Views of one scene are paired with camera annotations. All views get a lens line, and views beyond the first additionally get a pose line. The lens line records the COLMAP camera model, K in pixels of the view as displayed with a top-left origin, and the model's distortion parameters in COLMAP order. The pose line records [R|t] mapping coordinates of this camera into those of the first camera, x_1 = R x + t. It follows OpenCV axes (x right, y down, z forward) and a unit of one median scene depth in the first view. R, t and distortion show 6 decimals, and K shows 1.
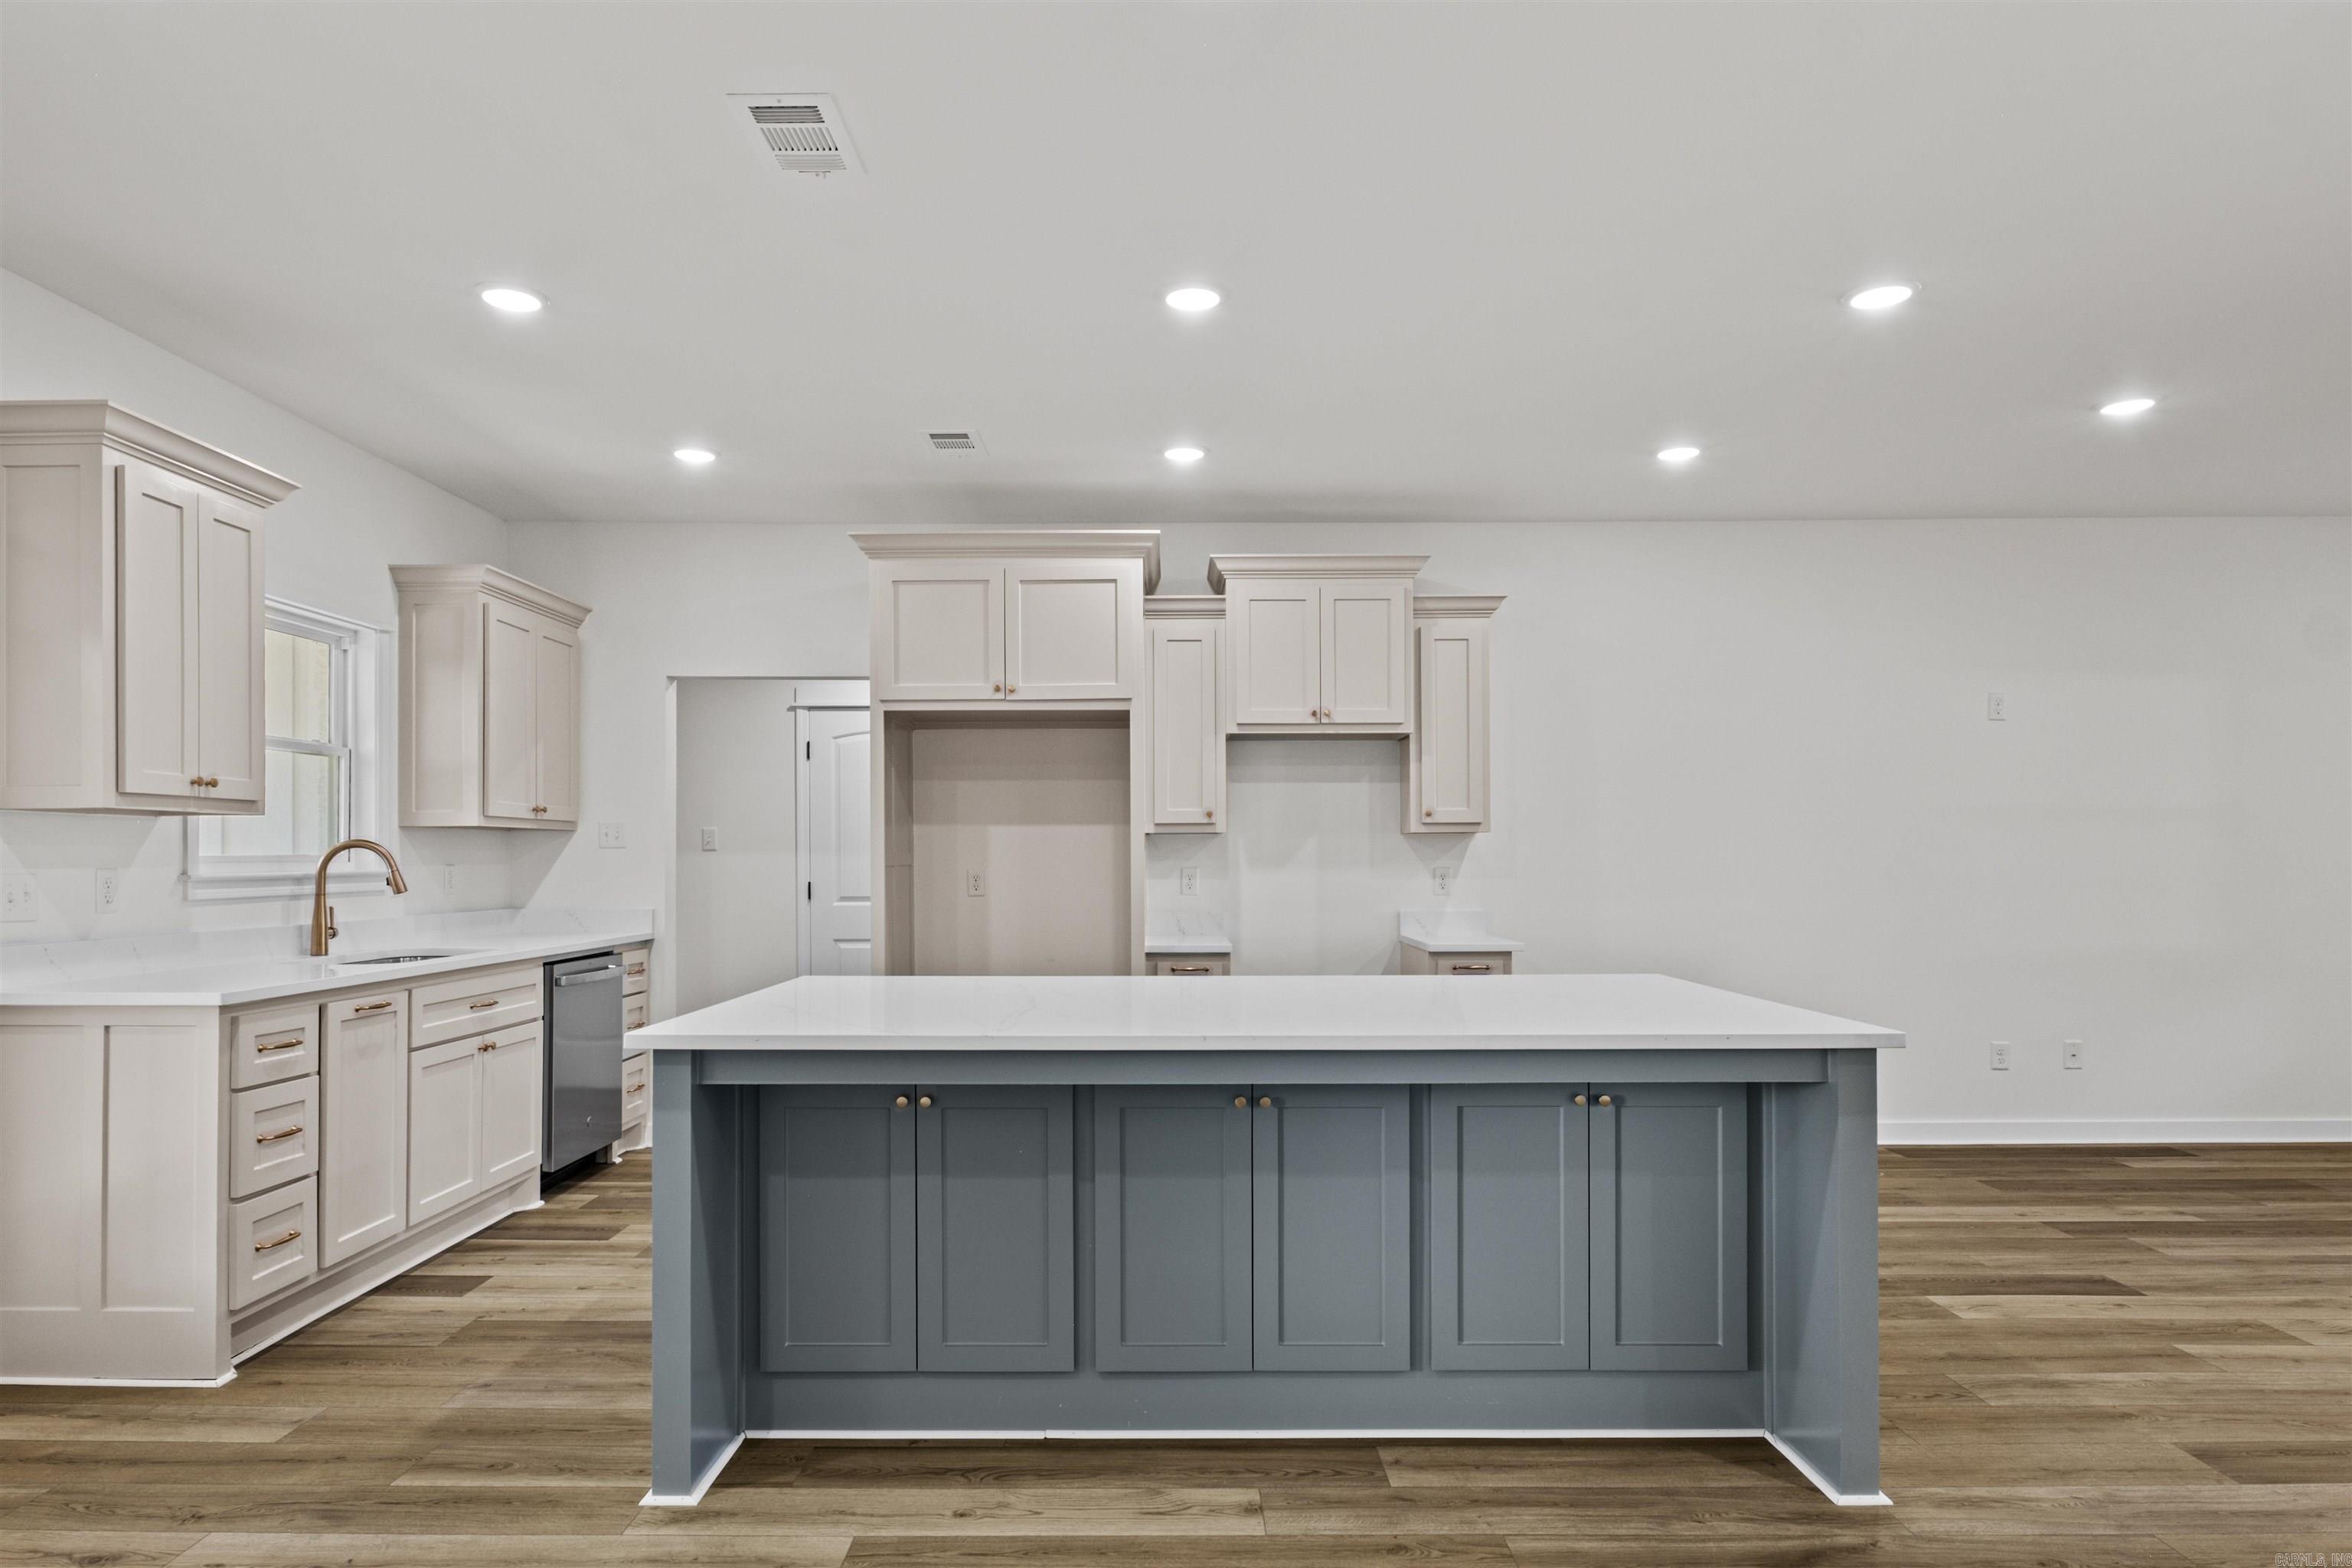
lens RADIAL K [[1338.8, 0, 1155.1], [0, 1338.8, 841.9], [0, 0, 1]] dist [-0.001354, 0.004204]
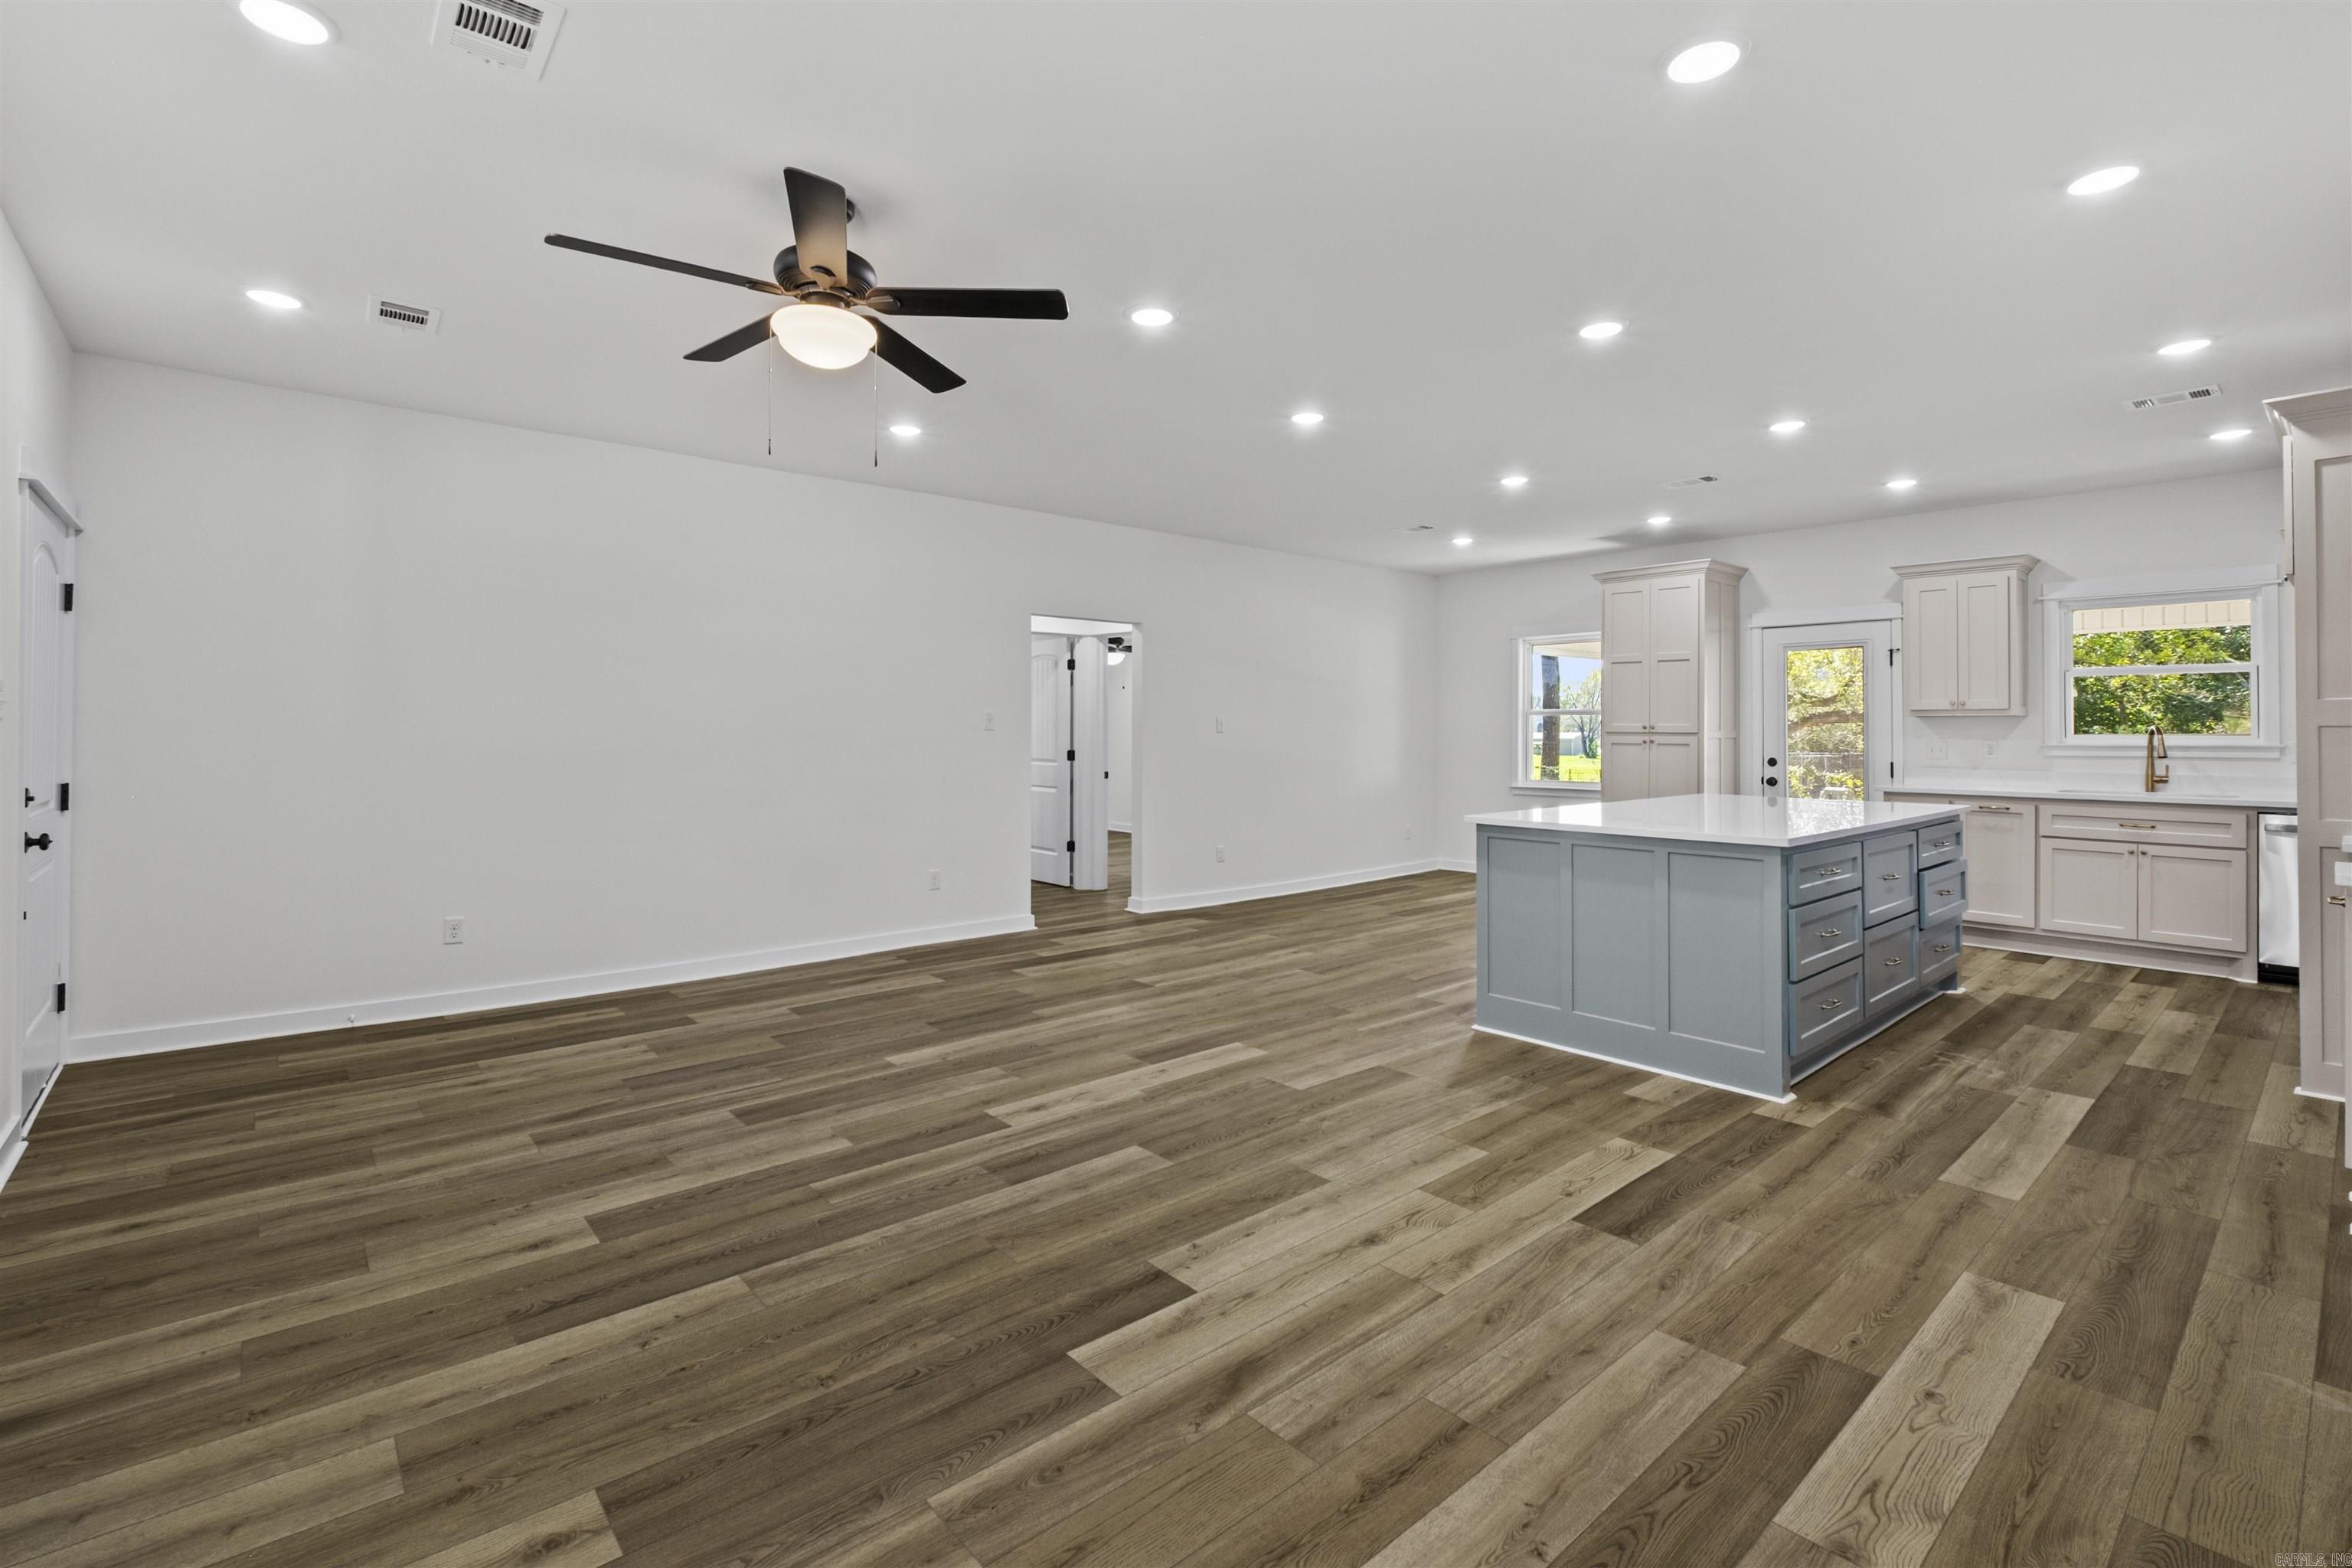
lens RADIAL K [[1036.2, 0, 1184.8], [0, 1036.2, 734.9], [0, 0, 1]] dist [-0.007123, 0.001107]
pose [[-0.747883, 0.003244, -0.663822, 1.473576], [0.008773, 0.999949, -0.004996, 0.007236], [0.663772, -0.009560, -0.747874, 1.419657]]
